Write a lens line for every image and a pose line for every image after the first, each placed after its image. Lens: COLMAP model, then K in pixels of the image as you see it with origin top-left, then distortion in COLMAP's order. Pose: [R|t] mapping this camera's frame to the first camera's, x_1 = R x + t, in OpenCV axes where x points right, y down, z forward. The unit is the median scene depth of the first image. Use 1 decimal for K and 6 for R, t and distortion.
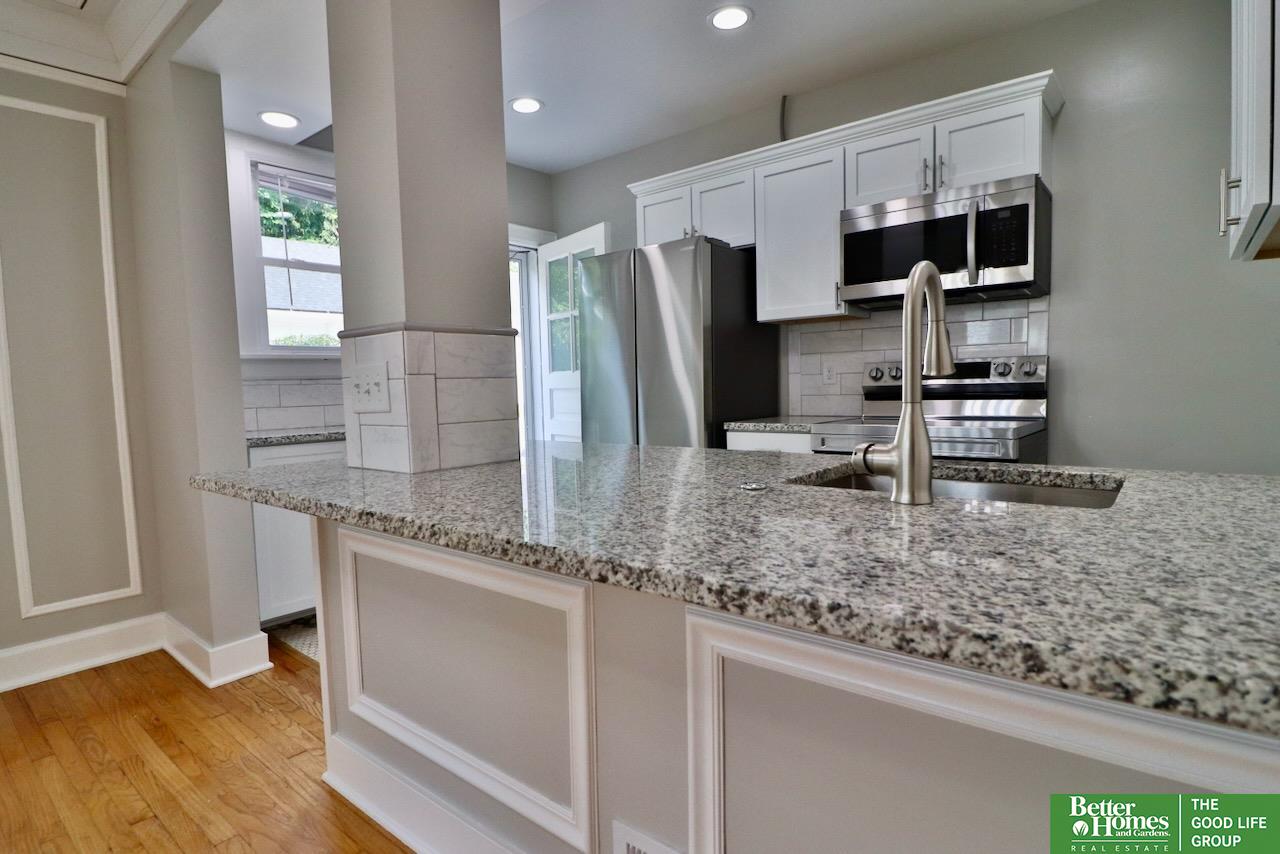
lens RADIAL K [[659.7, 0, 627.7], [0, 659.7, 428.8], [0, 0, 1]] dist [-0.000604, -0.013575]
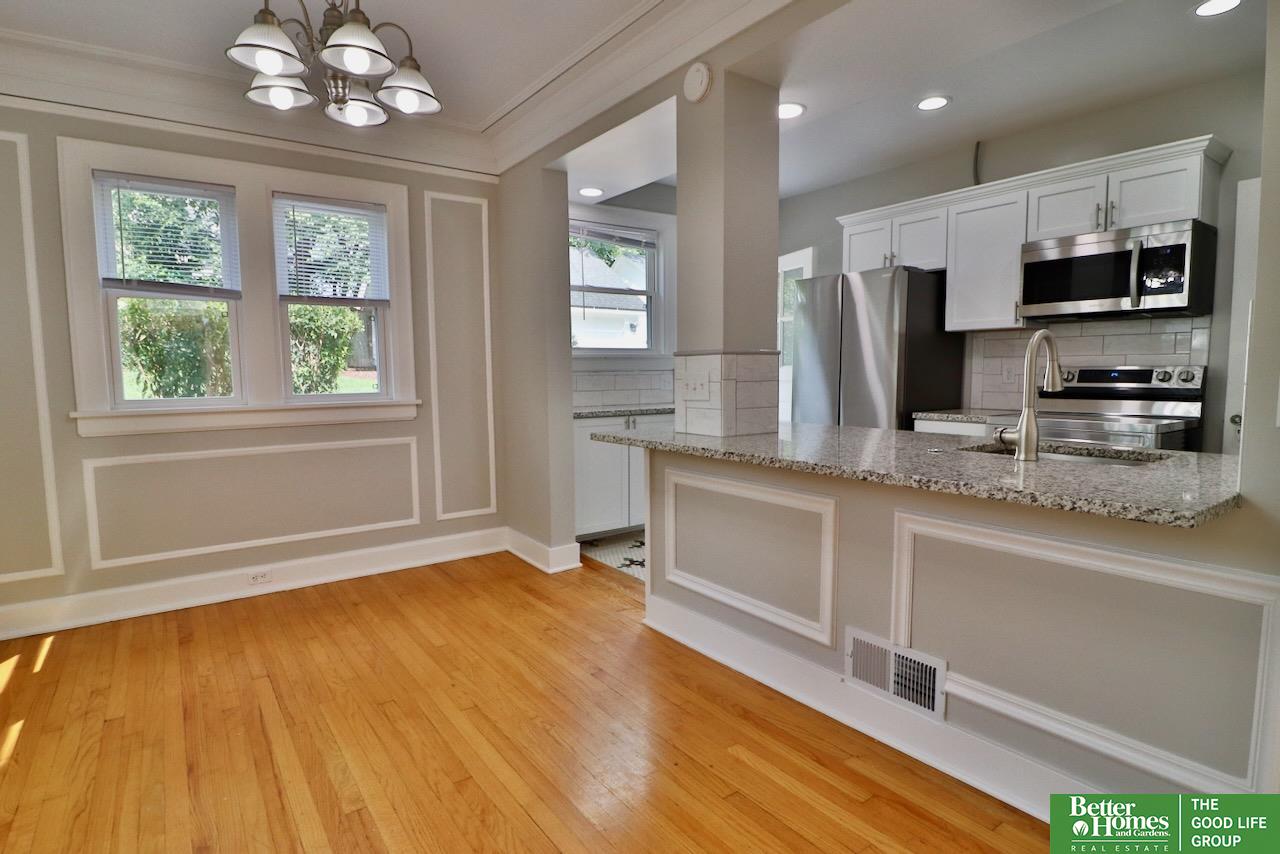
lens RADIAL K [[659.7, 0, 627.7], [0, 659.7, 428.8], [0, 0, 1]] dist [-0.000604, -0.013575]
pose [[0.967794, 0.039221, -0.248670, -0.077441], [-0.032668, 0.999003, 0.030425, 0.000981], [0.249616, -0.021322, 0.968110, -0.415178]]
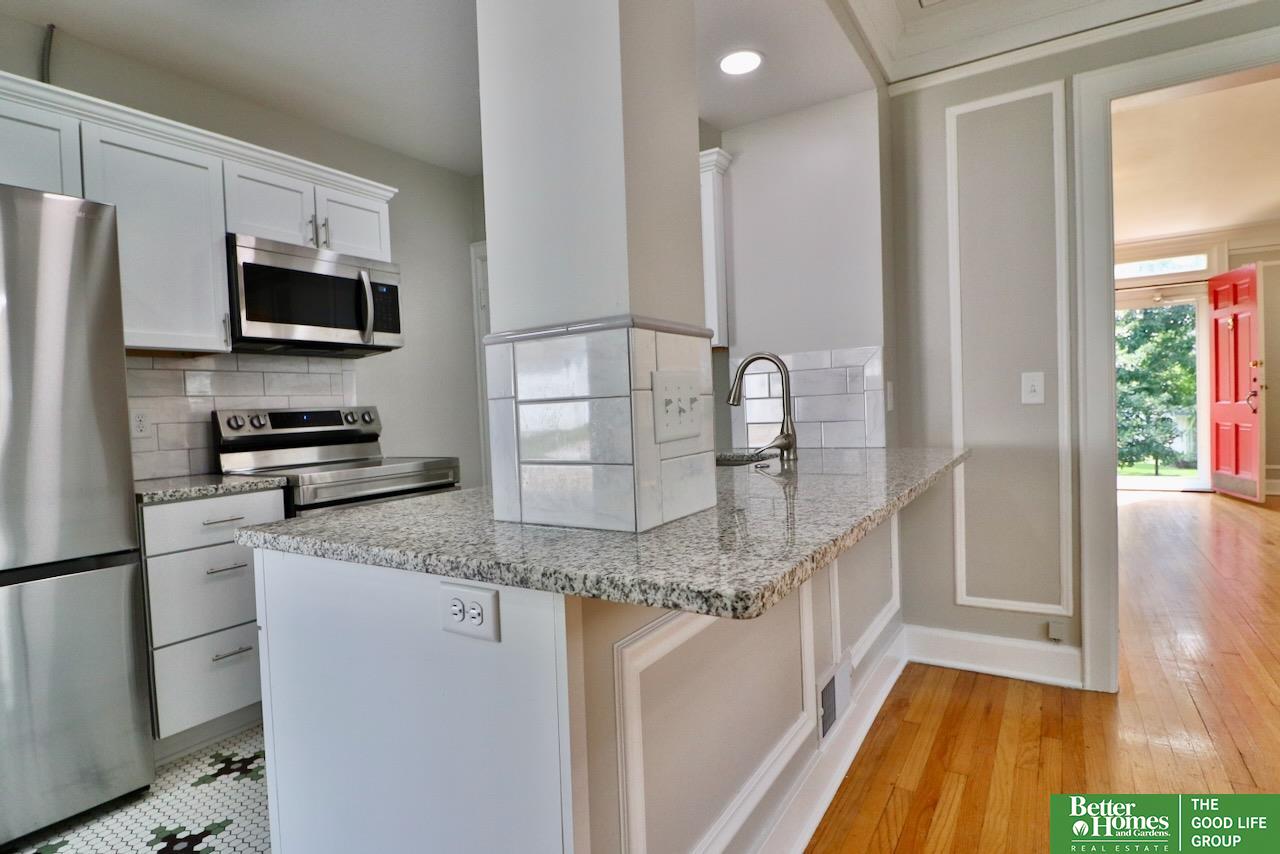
lens RADIAL K [[657.1, 0, 636.3], [0, 657.1, 429.2], [0, 0, 1]] dist [0.001777, 0.000445]
pose [[-0.127152, -0.000844, 0.991883, -0.652757], [0.113736, 0.993391, 0.015425, -0.030695], [-0.985341, 0.114775, -0.126216, 0.670995]]
